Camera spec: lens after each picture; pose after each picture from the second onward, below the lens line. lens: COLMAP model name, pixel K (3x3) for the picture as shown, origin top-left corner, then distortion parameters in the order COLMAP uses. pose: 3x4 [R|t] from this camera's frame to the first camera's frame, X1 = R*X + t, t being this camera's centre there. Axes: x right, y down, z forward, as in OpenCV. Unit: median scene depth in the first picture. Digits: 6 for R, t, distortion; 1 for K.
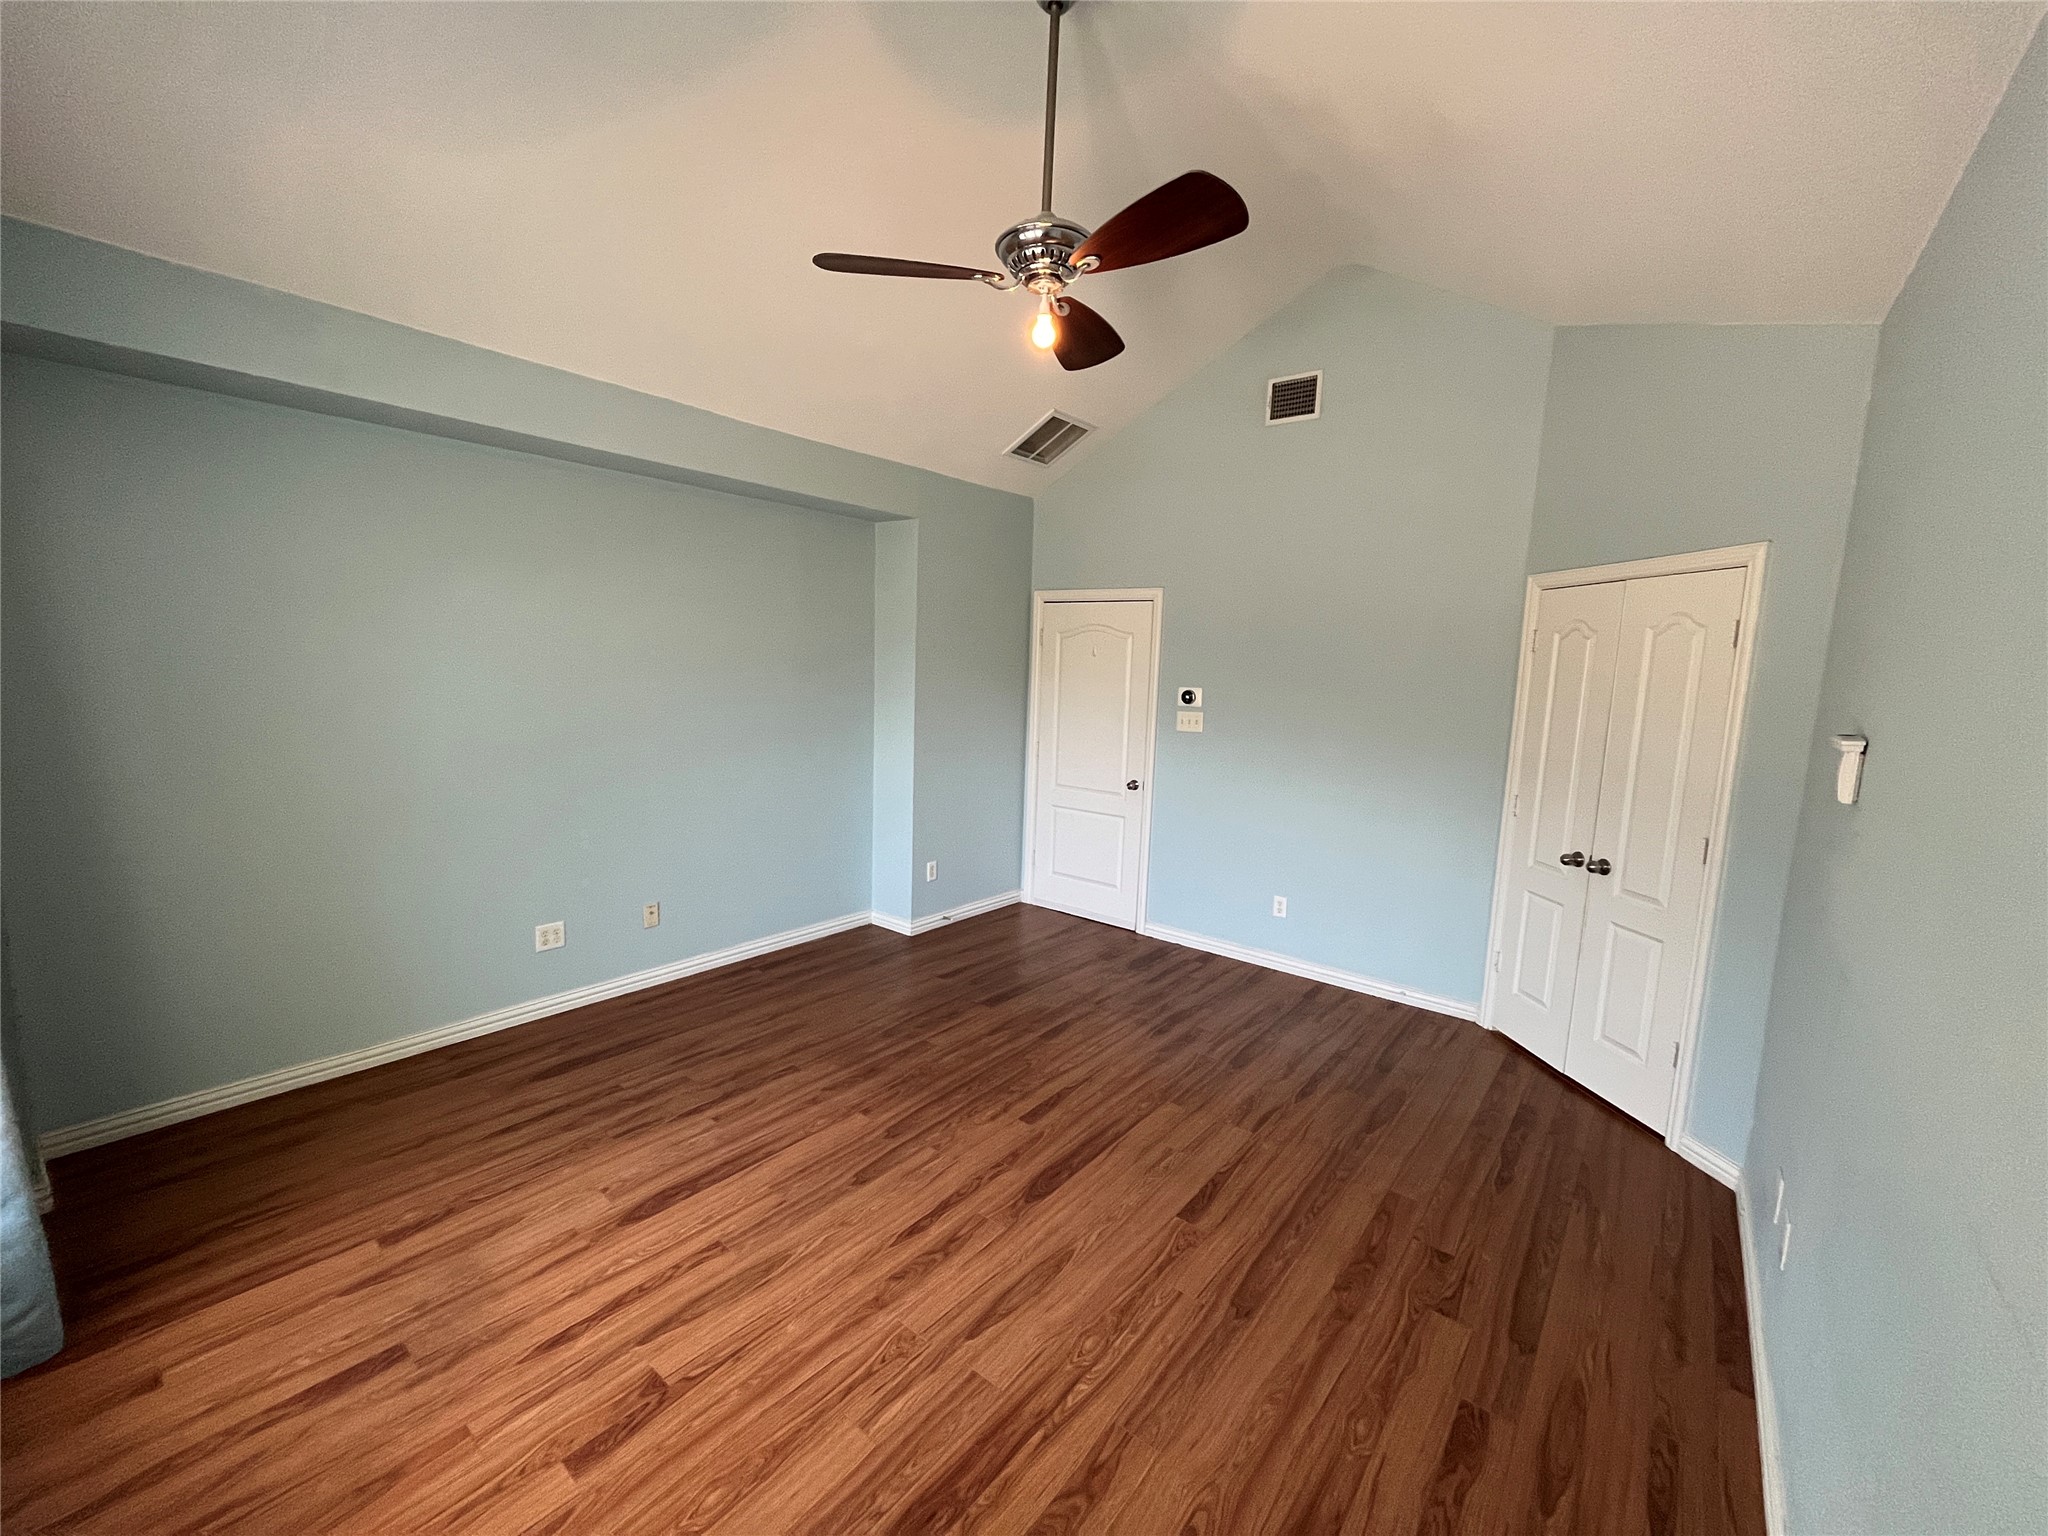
lens RADIAL K [[822.2, 0, 1024.0], [0, 822.2, 768.0], [0, 0, 1]] dist [-0.002641, -0.000141]
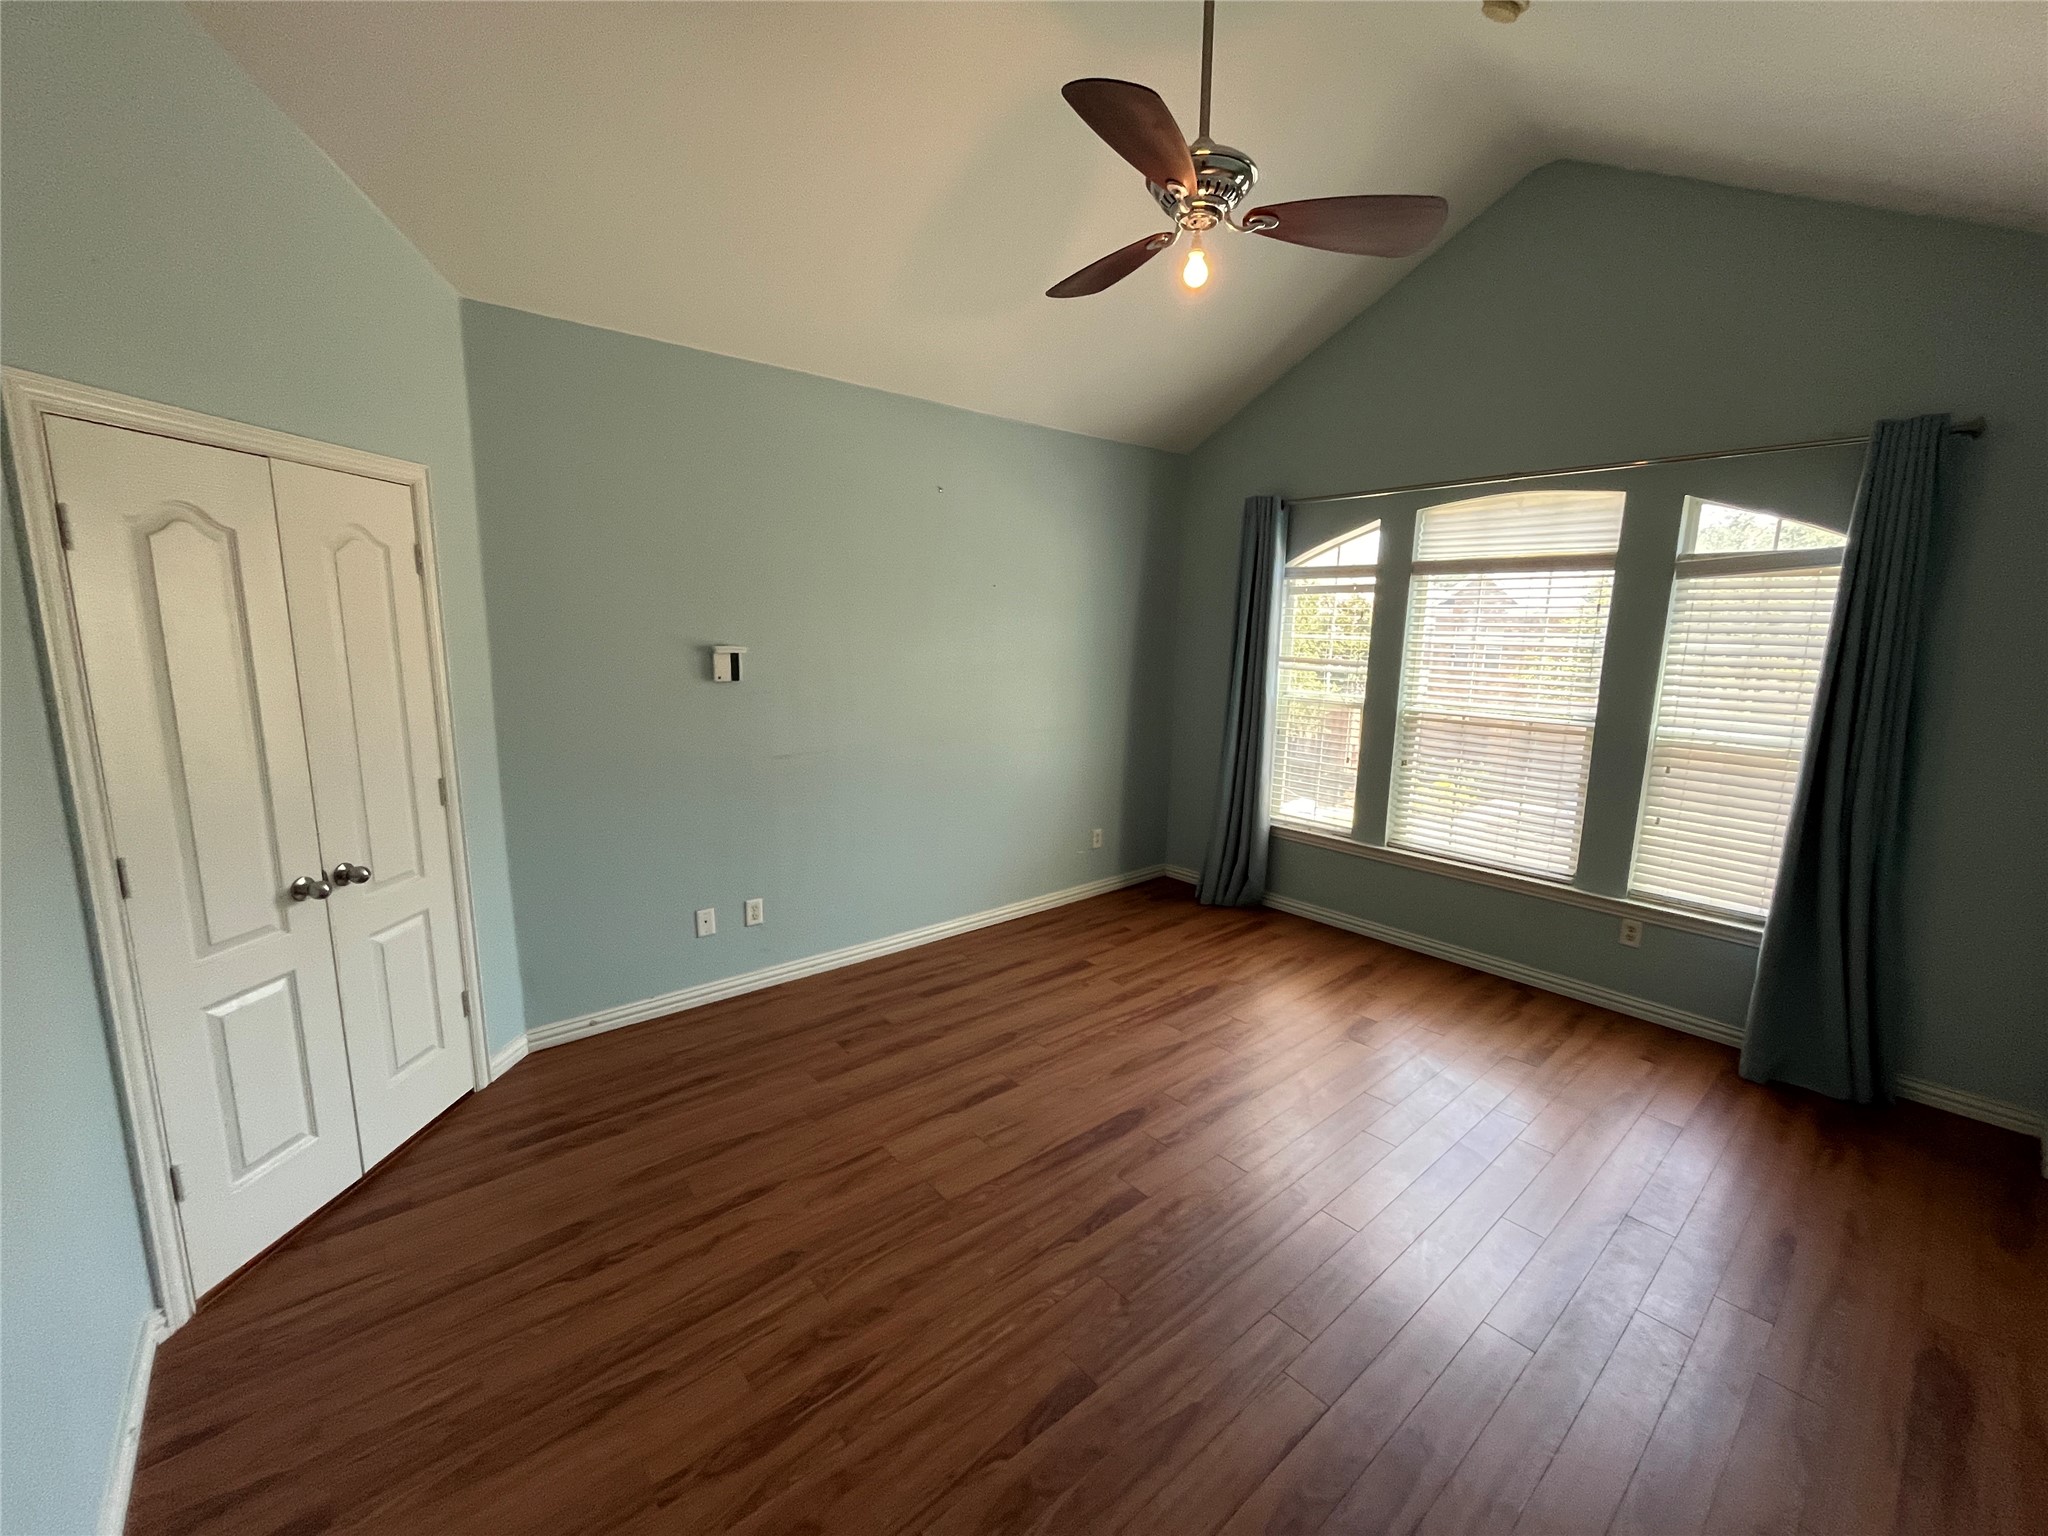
lens RADIAL K [[822.2, 0, 1024.0], [0, 822.2, 768.0], [0, 0, 1]] dist [-0.002641, -0.000141]
pose [[-0.981761, -0.079185, 0.172844, 0.005786], [-0.024489, 0.954231, 0.298065, -0.231442], [-0.188536, 0.288396, -0.938766, 1.804700]]
